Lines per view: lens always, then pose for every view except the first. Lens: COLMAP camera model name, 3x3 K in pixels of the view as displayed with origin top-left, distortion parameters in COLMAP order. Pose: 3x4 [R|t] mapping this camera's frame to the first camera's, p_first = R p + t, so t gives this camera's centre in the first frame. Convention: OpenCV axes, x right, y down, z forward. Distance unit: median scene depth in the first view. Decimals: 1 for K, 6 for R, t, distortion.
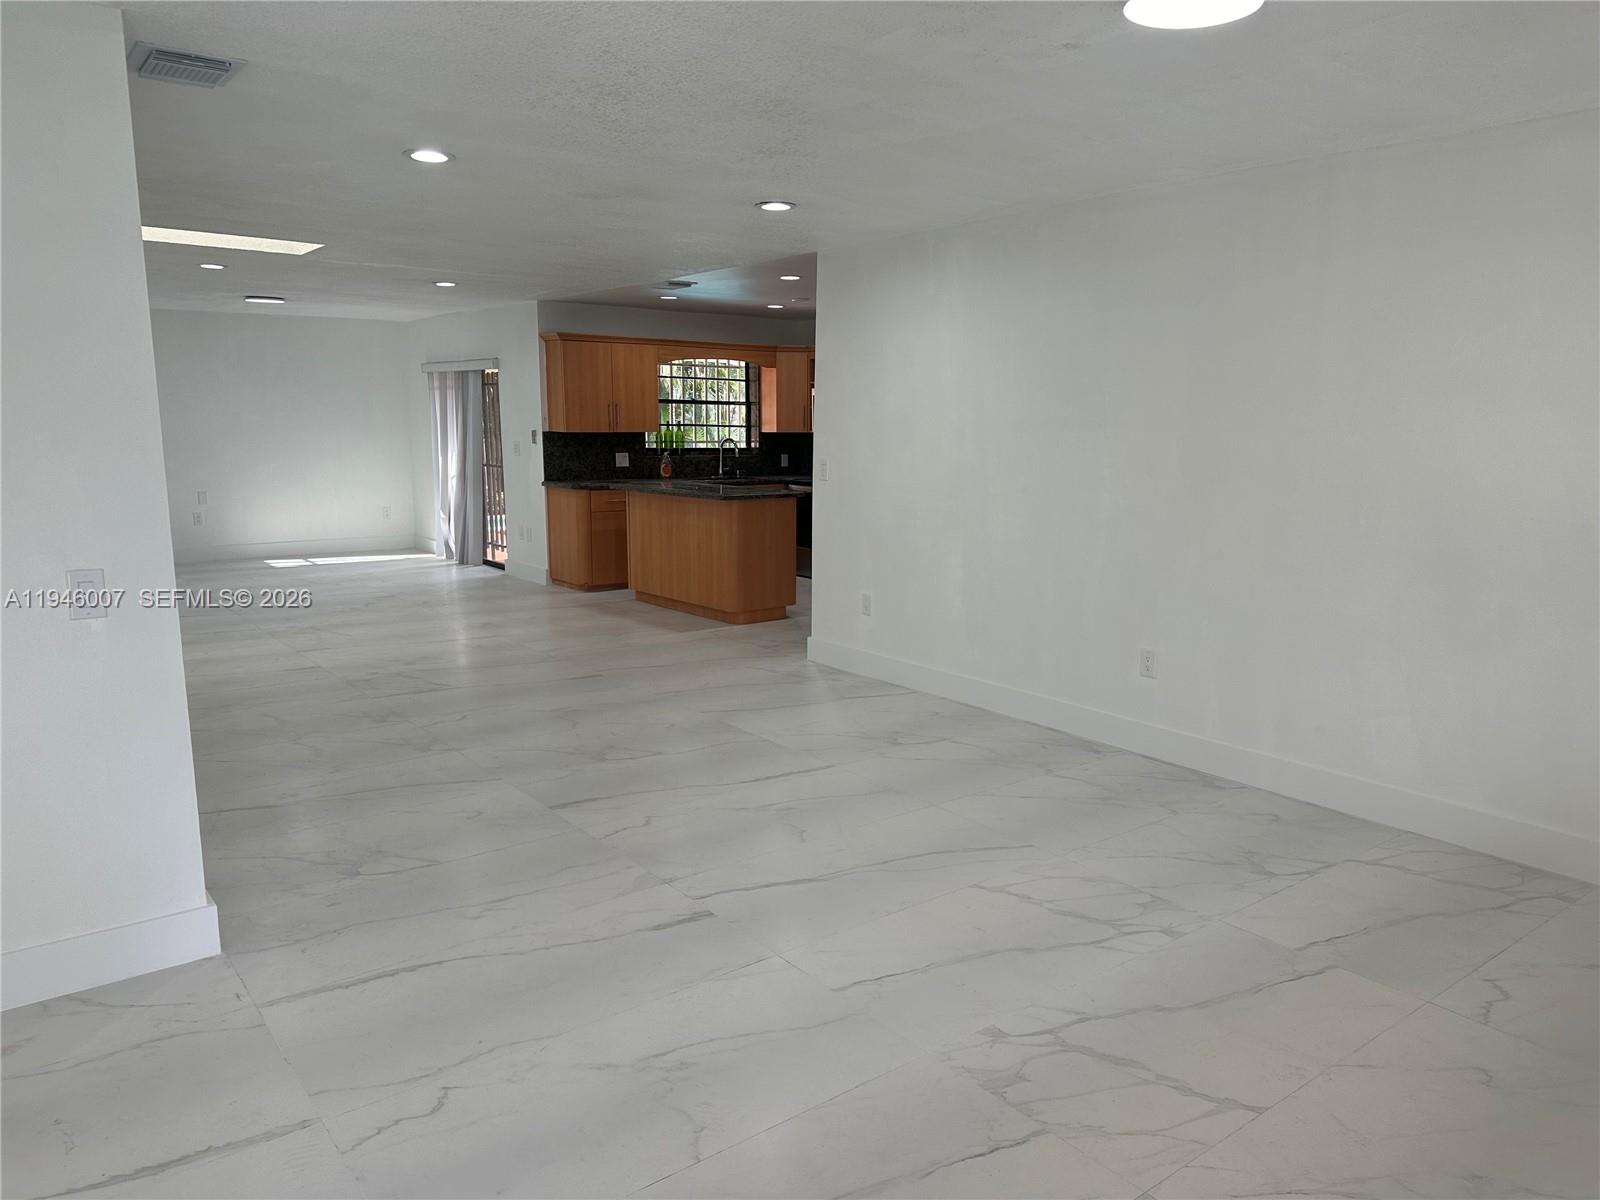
lens RADIAL K [[1100.5, 0, 797.3], [0, 1100.5, 600.1], [0, 0, 1]] dist [0.205255, -0.380437]
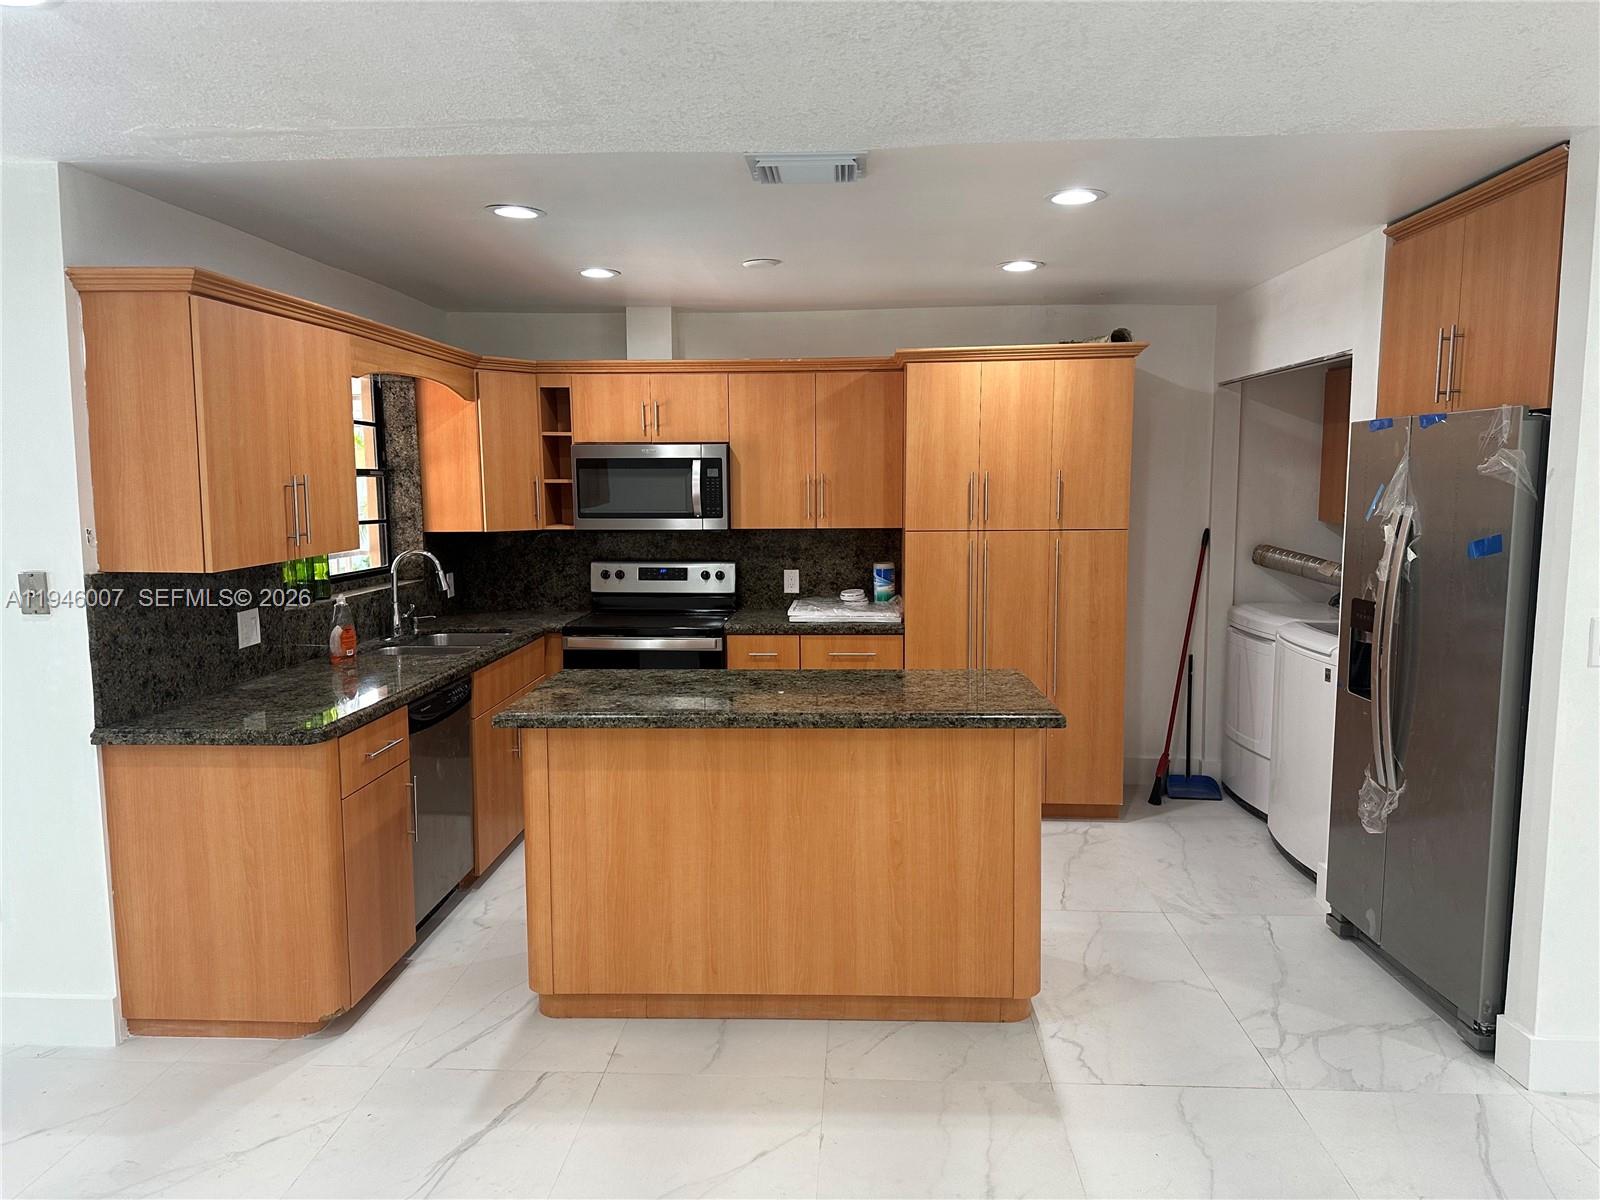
lens RADIAL K [[1100.5, 0, 797.3], [0, 1100.5, 600.1], [0, 0, 1]] dist [0.205255, -0.380437]
pose [[0.649942, -0.092949, 0.754279, -0.327703], [0.131649, 0.991258, 0.008713, -0.116867], [-0.748495, 0.093637, 0.656496, 0.623942]]
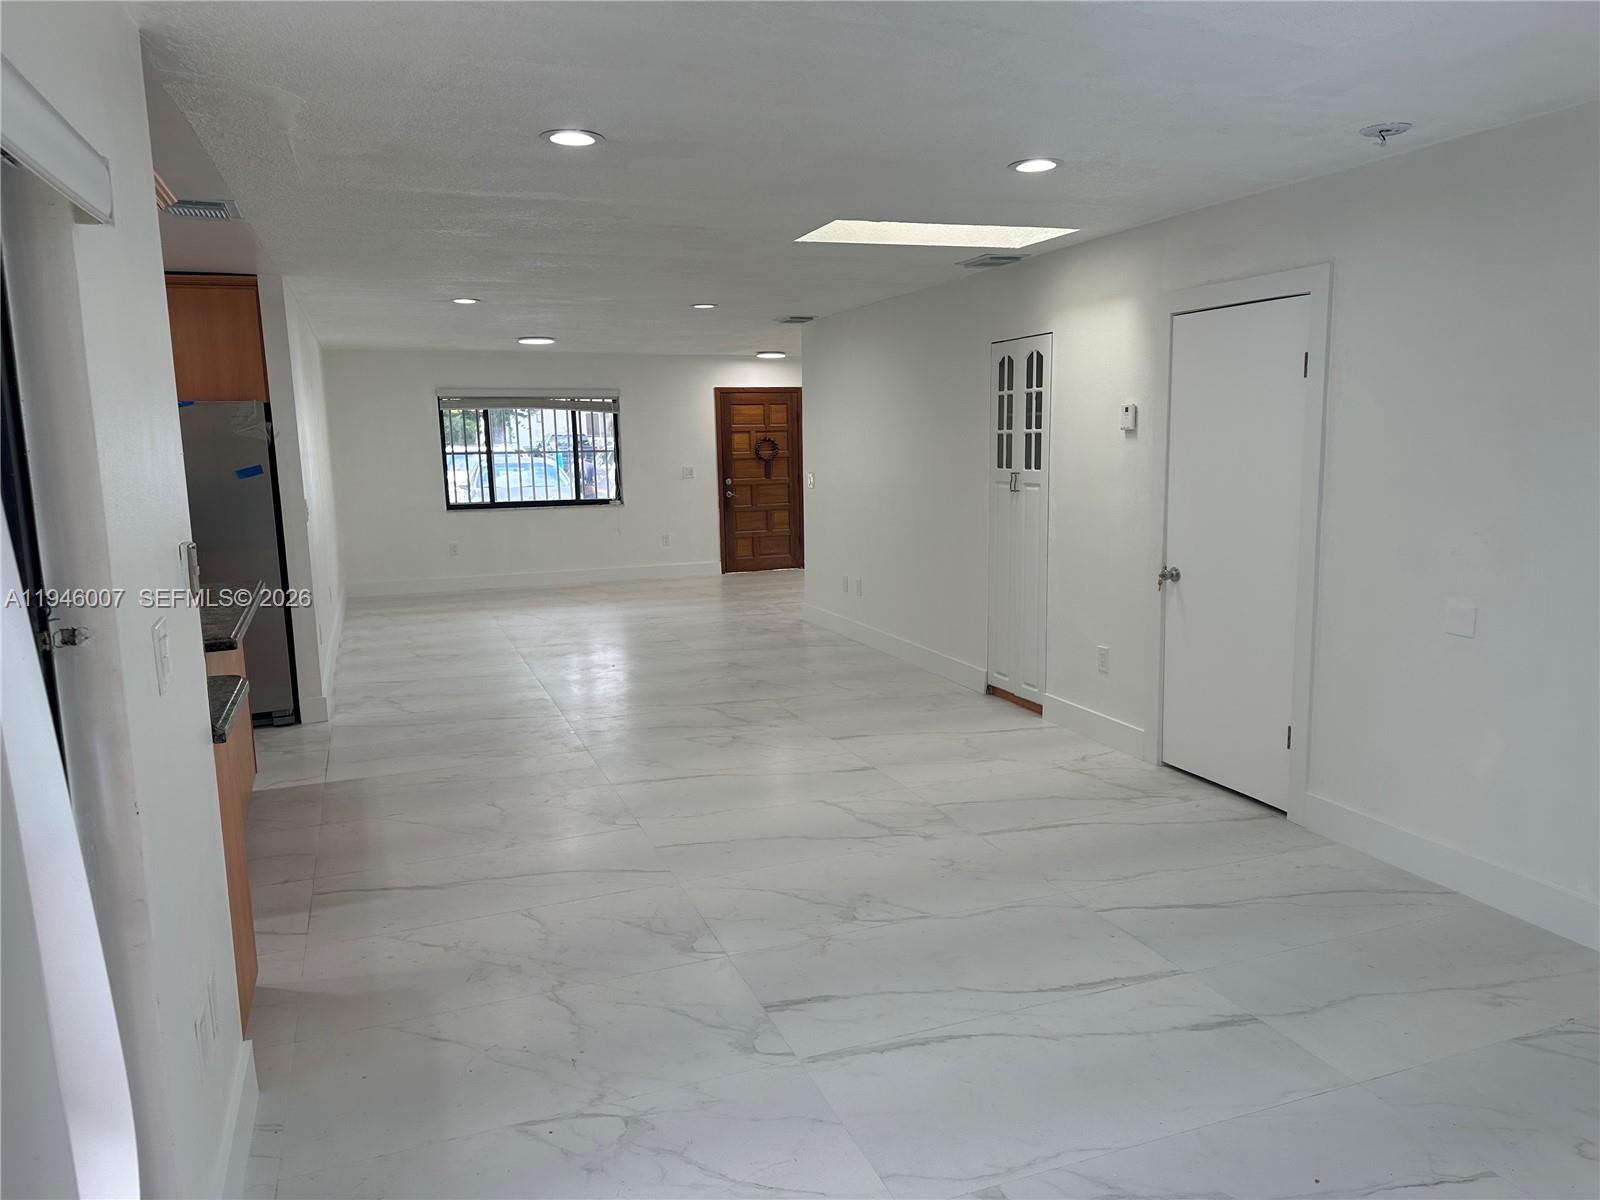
lens RADIAL K [[1100.5, 0, 797.3], [0, 1100.5, 600.1], [0, 0, 1]] dist [0.205255, -0.380437]
pose [[-0.958207, -0.029808, 0.284518, -0.424628], [0.061227, 0.950143, 0.305745, -0.204860], [-0.279446, 0.310387, -0.908609, 1.167470]]
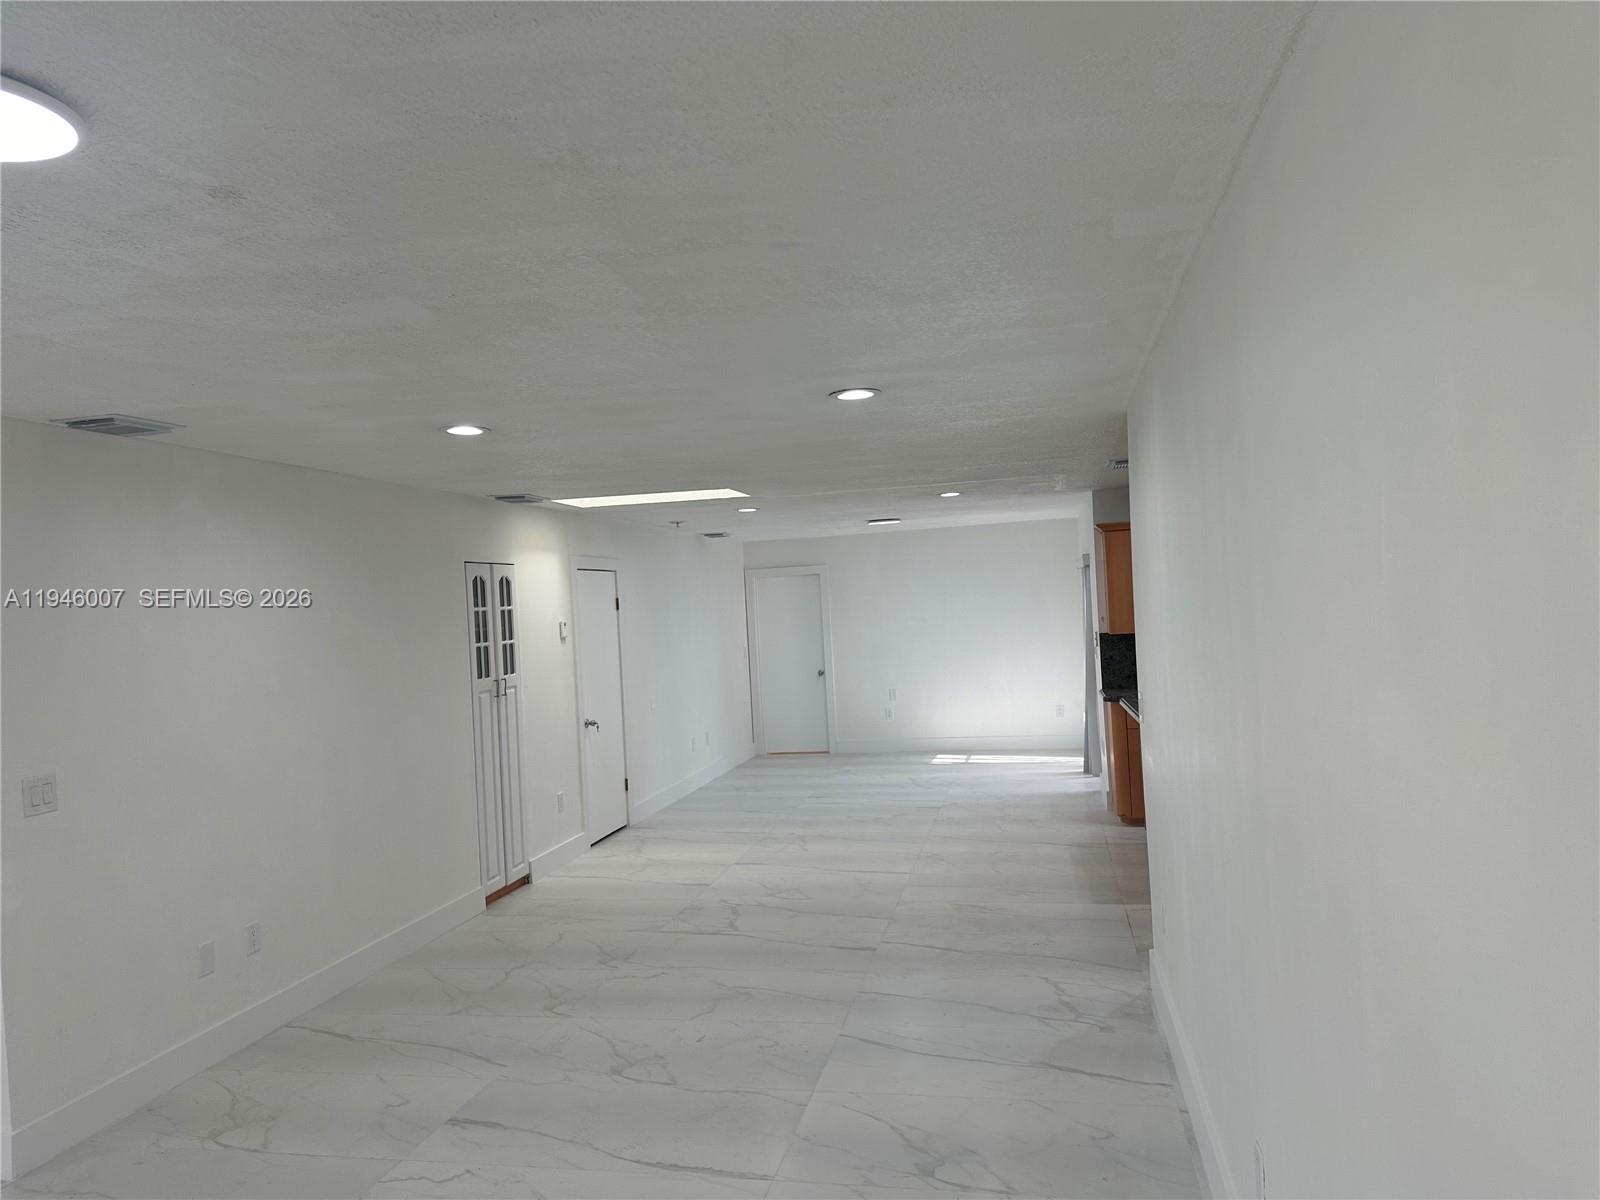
lens RADIAL K [[1100.5, 0, 797.3], [0, 1100.5, 600.1], [0, 0, 1]] dist [0.205255, -0.380437]
pose [[0.651059, -0.044360, -0.757730, 0.277605], [-0.066428, 0.991130, -0.115100, -0.058427], [0.756115, 0.125271, 0.642337, 0.246274]]
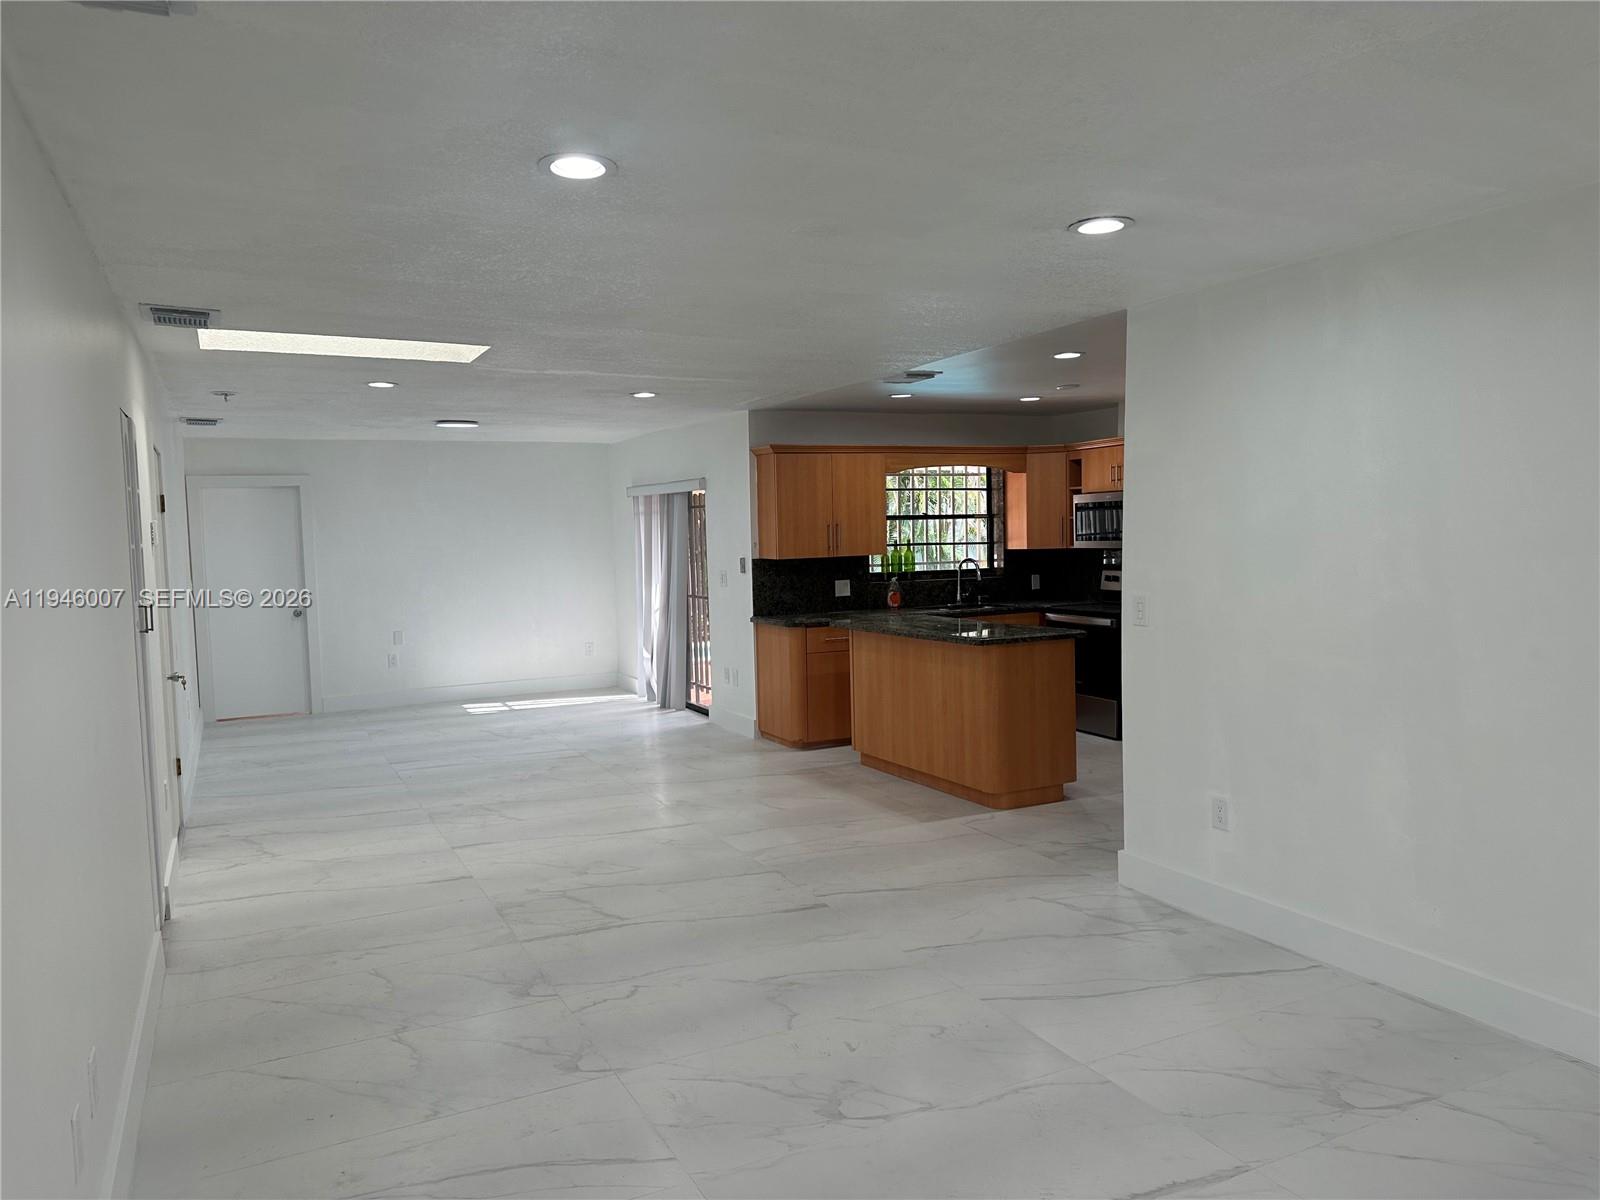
lens RADIAL K [[1100.5, 0, 797.3], [0, 1100.5, 600.1], [0, 0, 1]] dist [0.205255, -0.380437]
pose [[0.982665, -0.017596, -0.184554, -0.037814], [-0.000313, 0.995327, -0.096565, -0.037091], [0.185390, 0.094949, 0.978067, 0.177624]]
